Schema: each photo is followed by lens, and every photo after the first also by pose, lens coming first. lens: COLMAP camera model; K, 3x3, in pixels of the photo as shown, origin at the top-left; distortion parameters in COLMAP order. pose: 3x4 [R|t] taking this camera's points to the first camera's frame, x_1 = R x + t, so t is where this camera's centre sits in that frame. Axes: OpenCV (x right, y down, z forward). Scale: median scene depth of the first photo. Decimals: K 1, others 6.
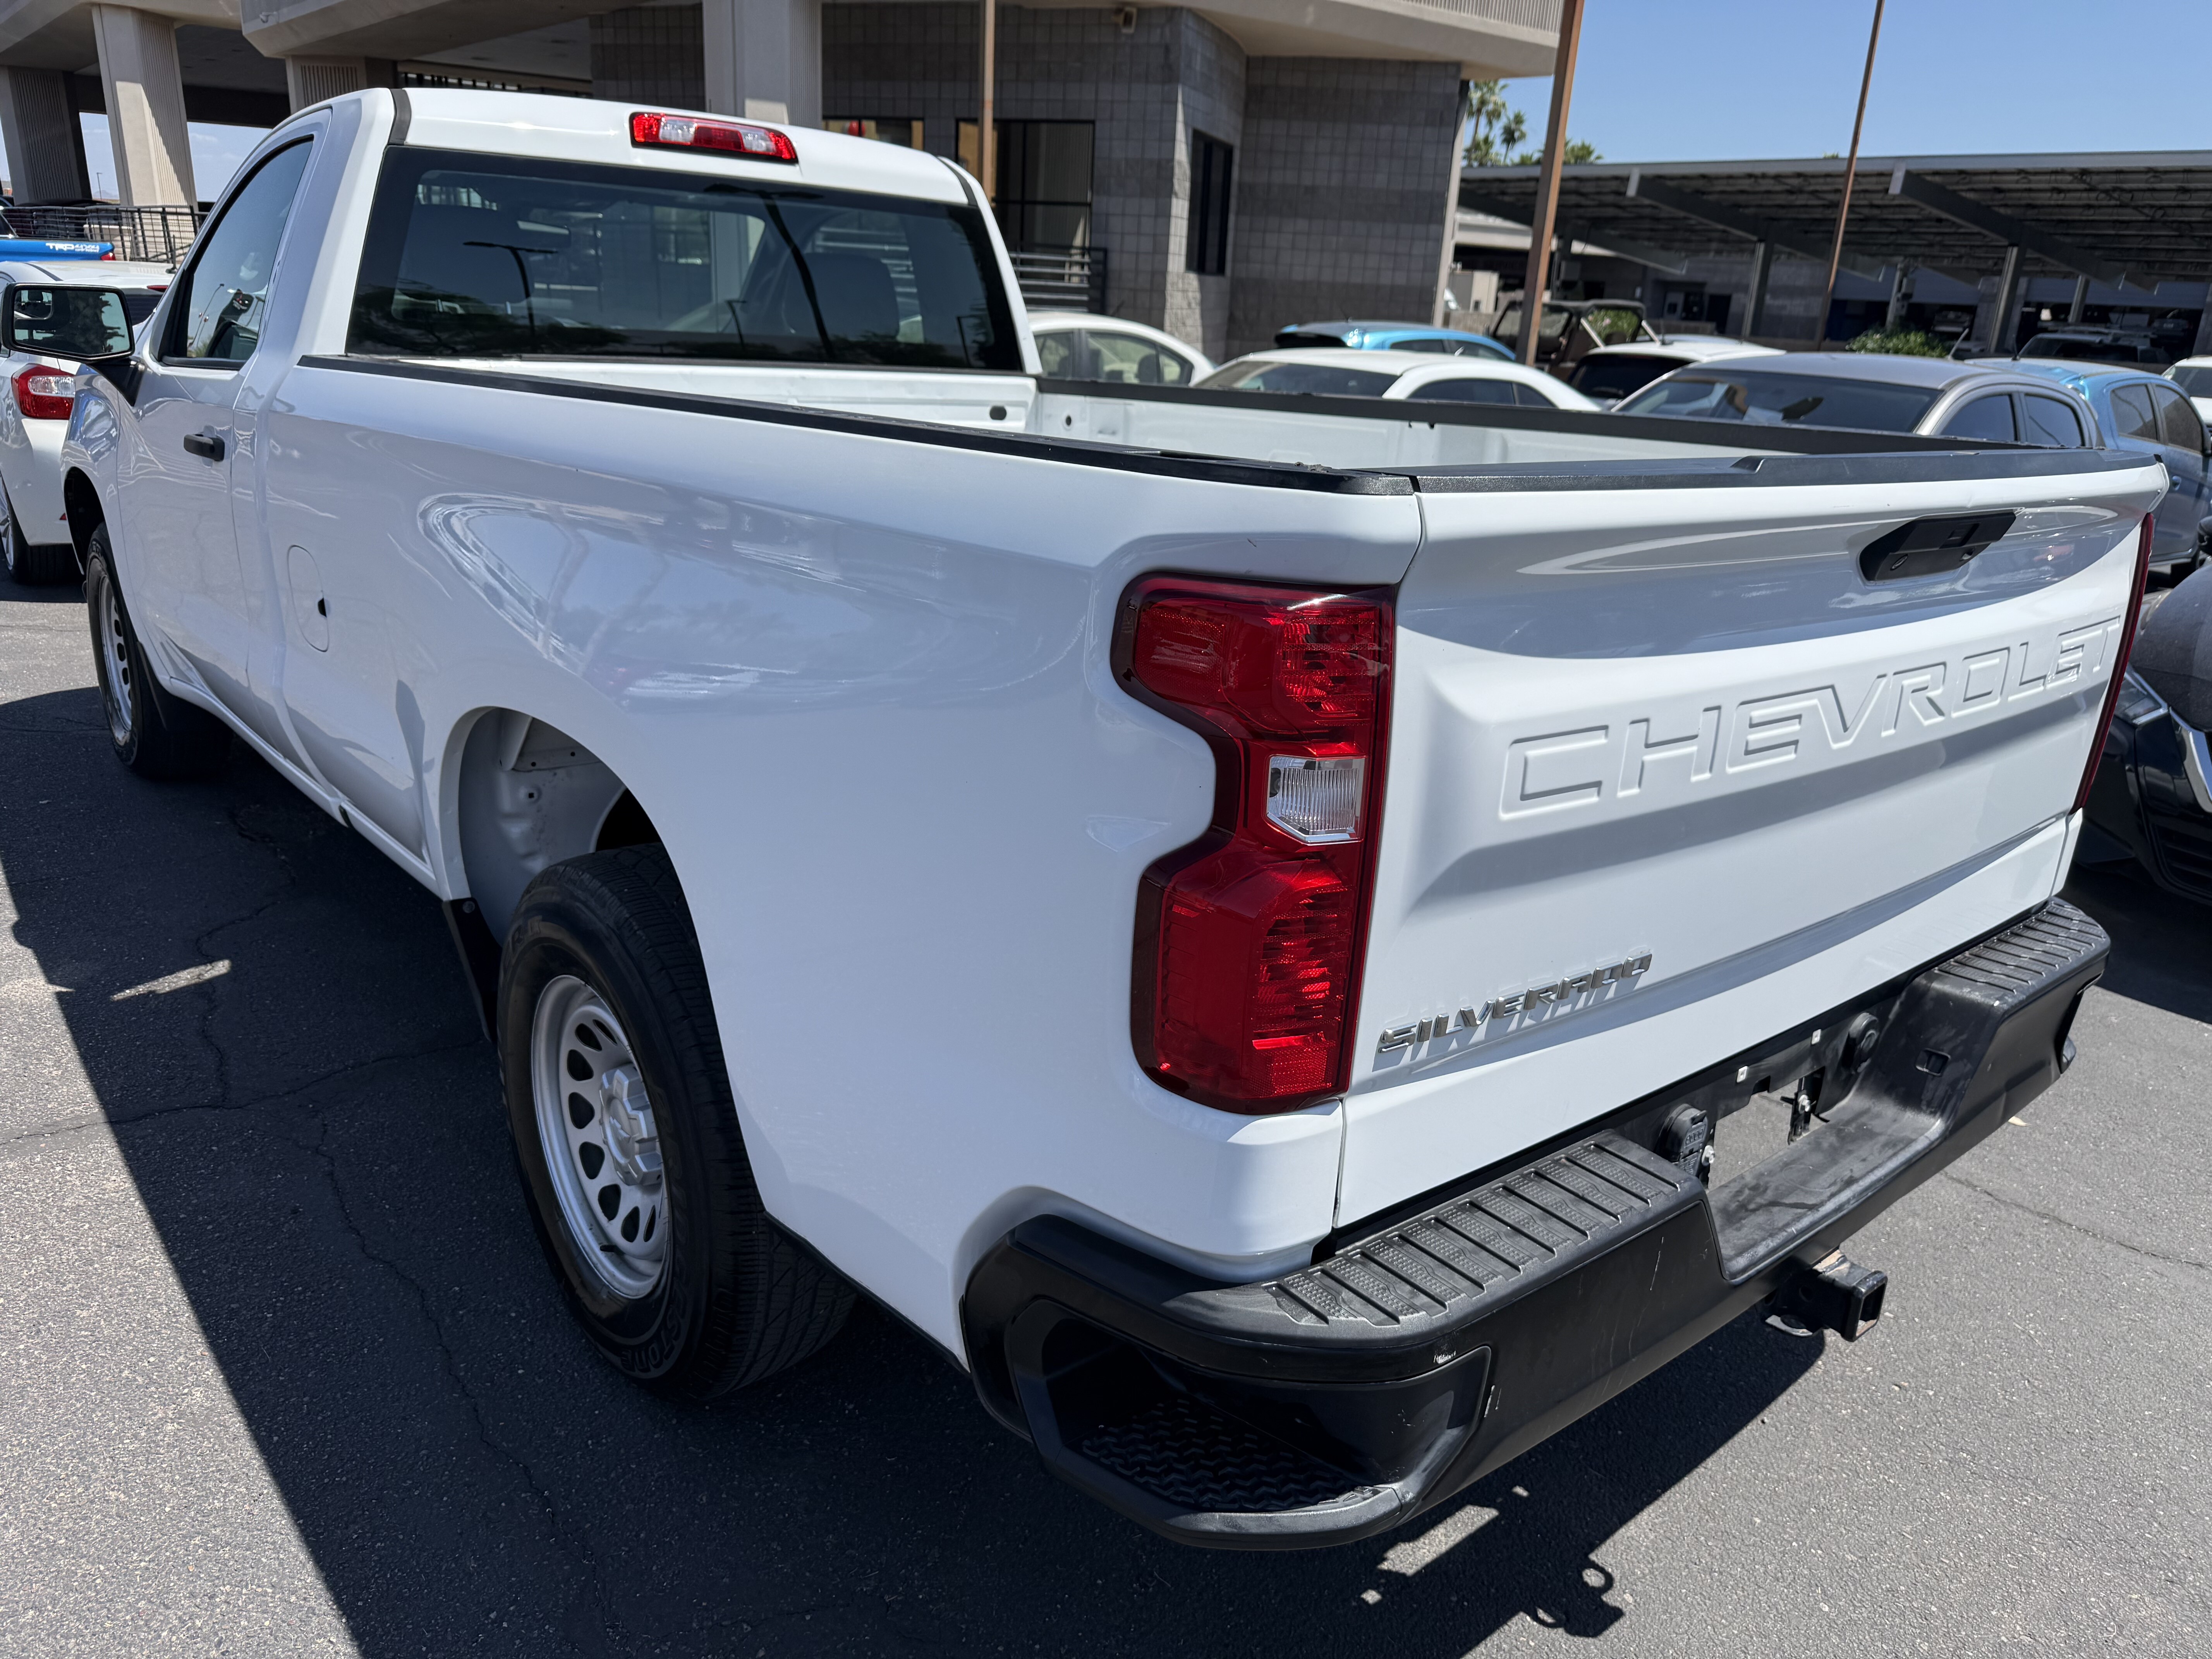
lens RADIAL K [[1628.1, 0, 1121.5], [0, 1628.1, 855.6], [0, 0, 1]] dist [0.029439, -0.037624]
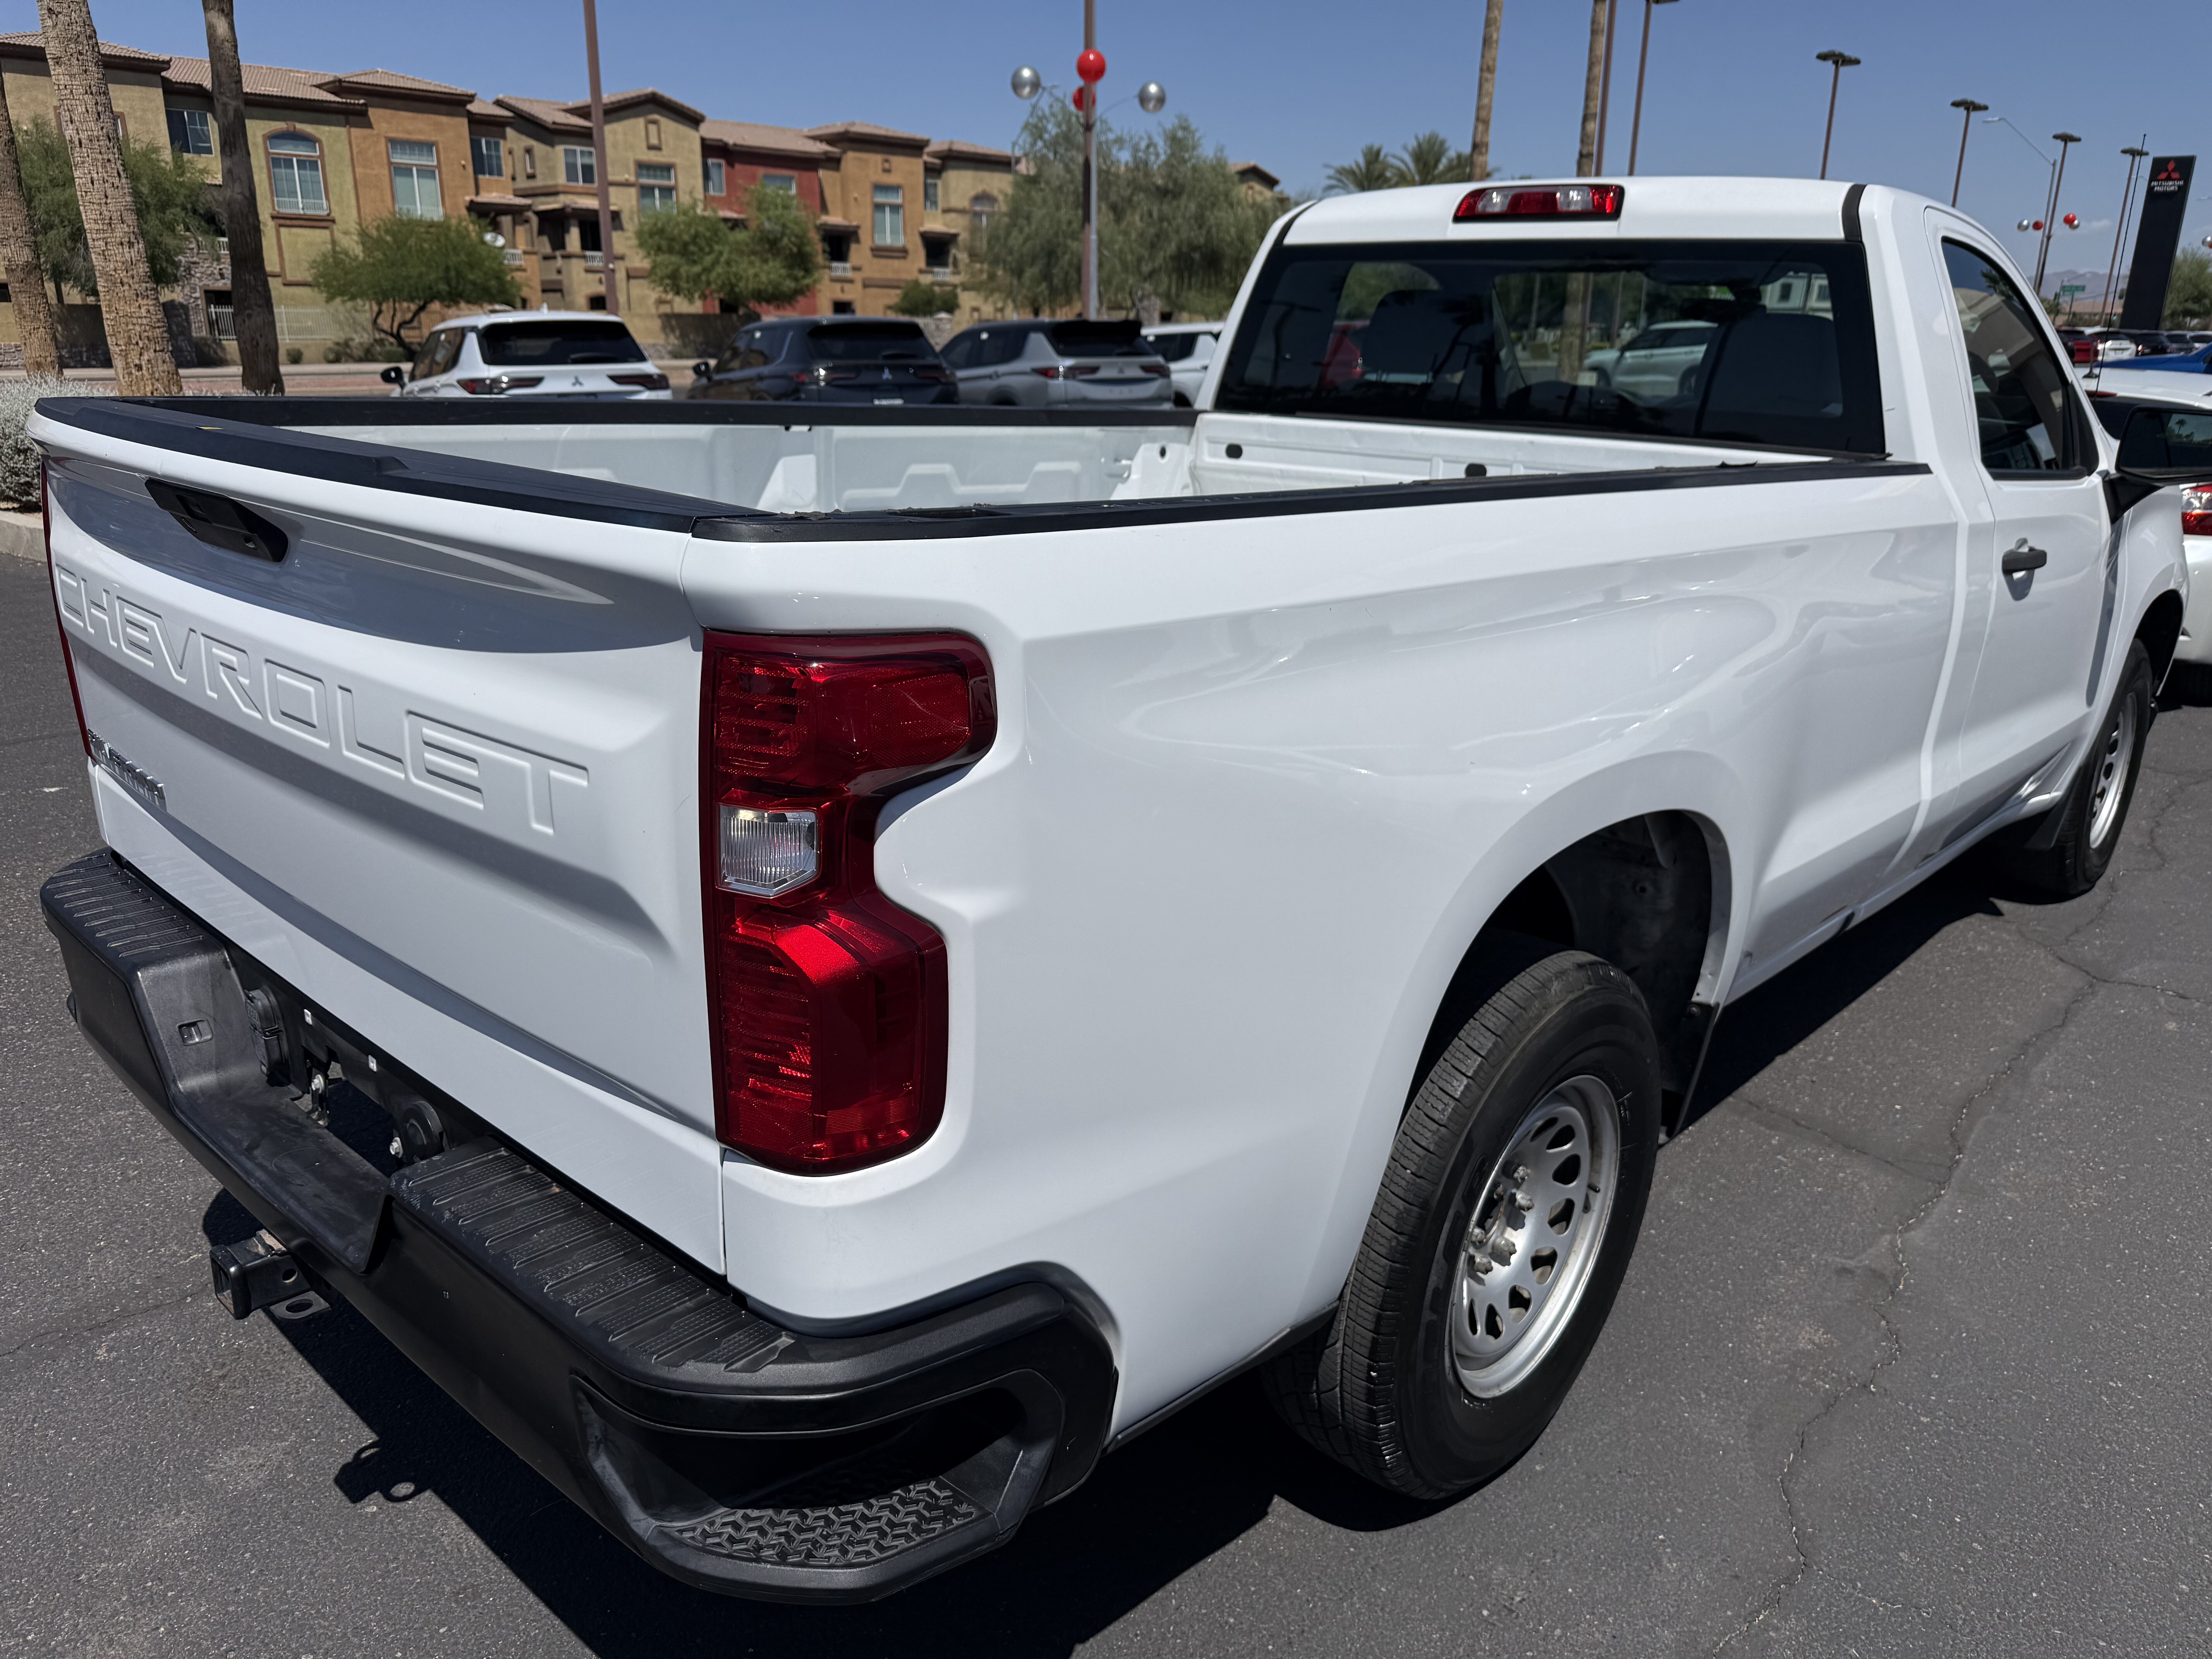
lens RADIAL K [[1628.1, 0, 1119.3], [0, 1628.1, 852.9], [0, 0, 1]] dist [0.029439, -0.037624]
pose [[0.138853, 0.260509, -0.955434, 1.220917], [-0.333220, 0.920815, 0.202643, -0.298632], [0.932569, 0.290232, 0.214665, 1.042090]]
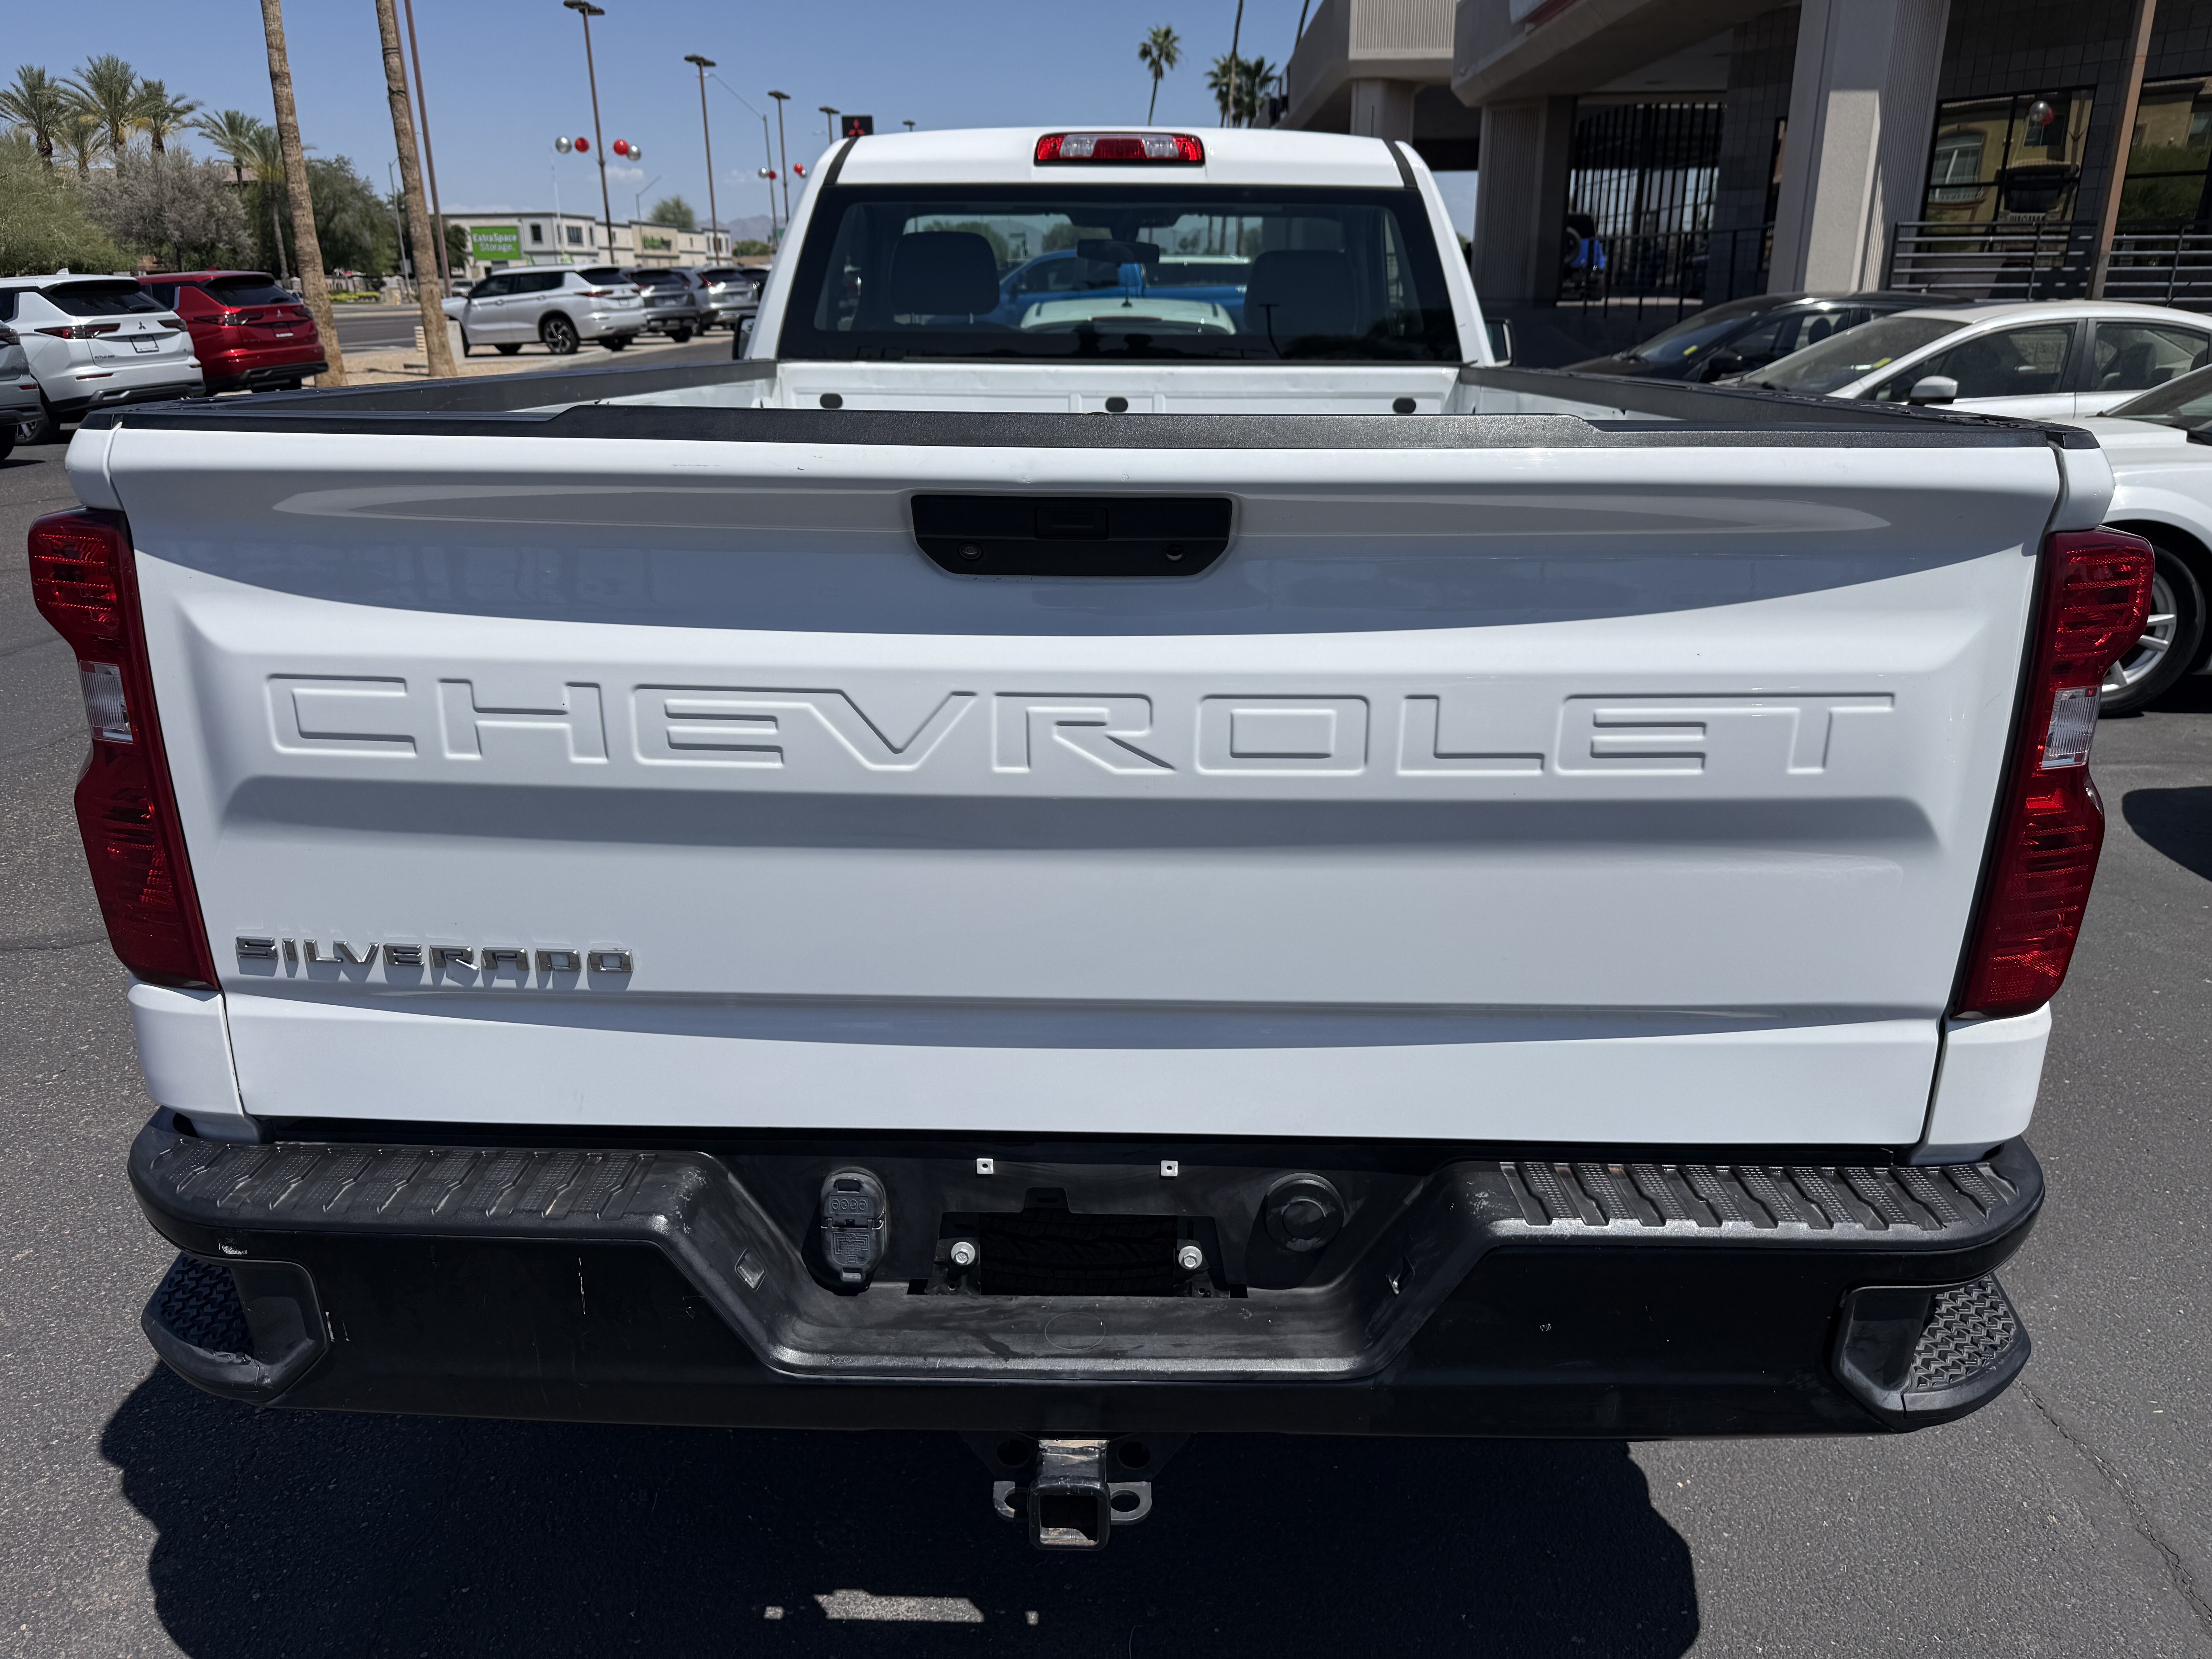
lens RADIAL K [[1628.1, 0, 1118.3], [0, 1628.1, 837.0], [0, 0, 1]] dist [0.029439, -0.037624]
pose [[0.742889, 0.167189, -0.648200, 0.817798], [-0.181036, 0.982404, 0.045908, -0.070717], [0.644470, 0.083243, 0.760085, 0.352299]]
